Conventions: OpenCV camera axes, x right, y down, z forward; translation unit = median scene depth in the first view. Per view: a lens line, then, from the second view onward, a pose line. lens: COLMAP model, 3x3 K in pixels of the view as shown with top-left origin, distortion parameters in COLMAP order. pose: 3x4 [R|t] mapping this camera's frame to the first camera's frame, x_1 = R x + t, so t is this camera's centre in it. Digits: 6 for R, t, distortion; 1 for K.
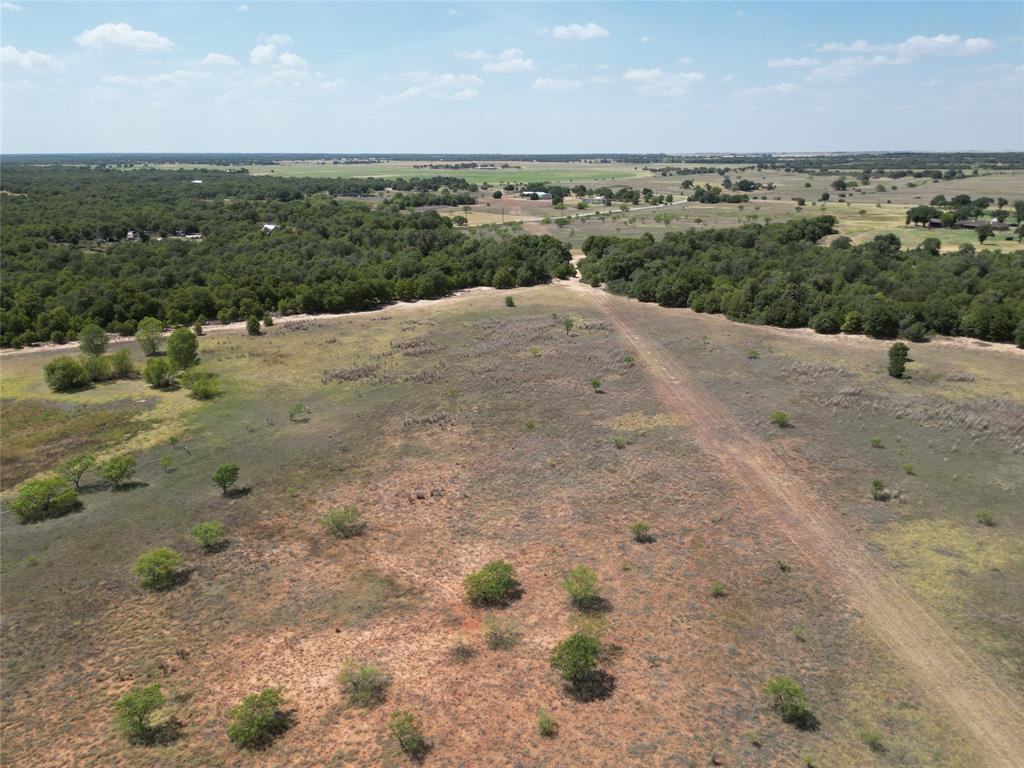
lens RADIAL K [[723.1, 0, 513.6], [0, 723.1, 384.1], [0, 0, 1]] dist [0.068828, -0.066984]
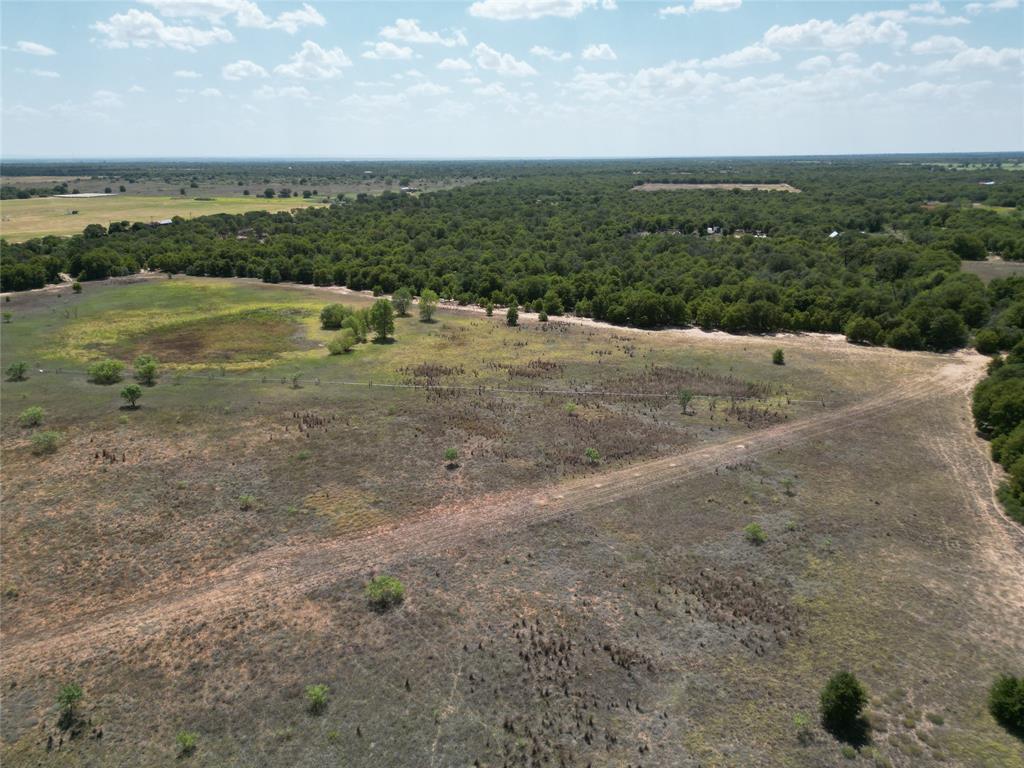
lens RADIAL K [[722.6, 0, 516.7], [0, 722.6, 384.3], [0, 0, 1]] dist [0.062930, -0.058788]
pose [[0.468363, 0.268908, -0.841620, 0.133971], [-0.267046, 0.951092, 0.155274, -0.036231], [0.842213, 0.152027, 0.517267, 0.115176]]
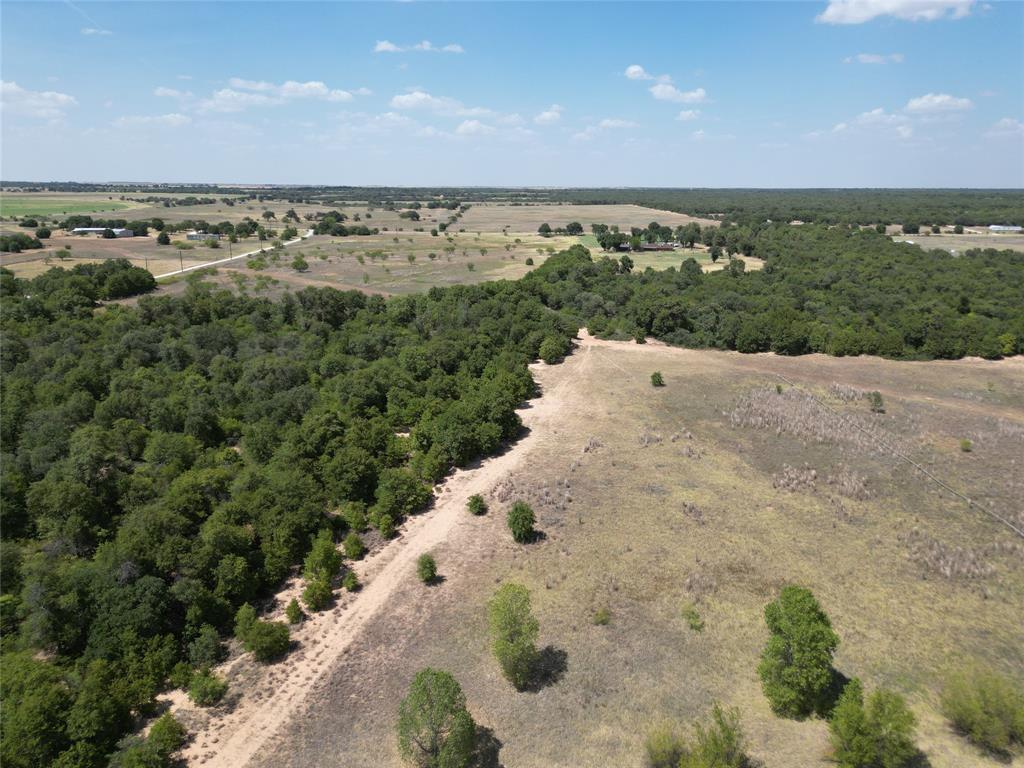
lens RADIAL K [[723.1, 0, 513.6], [0, 723.1, 384.1], [0, 0, 1]] dist [0.068828, -0.066984]
pose [[0.739141, -0.169453, 0.651887, -0.157536], [0.195328, 0.980172, 0.033315, -0.044634], [-0.644607, 0.102707, 0.757584, 0.153869]]
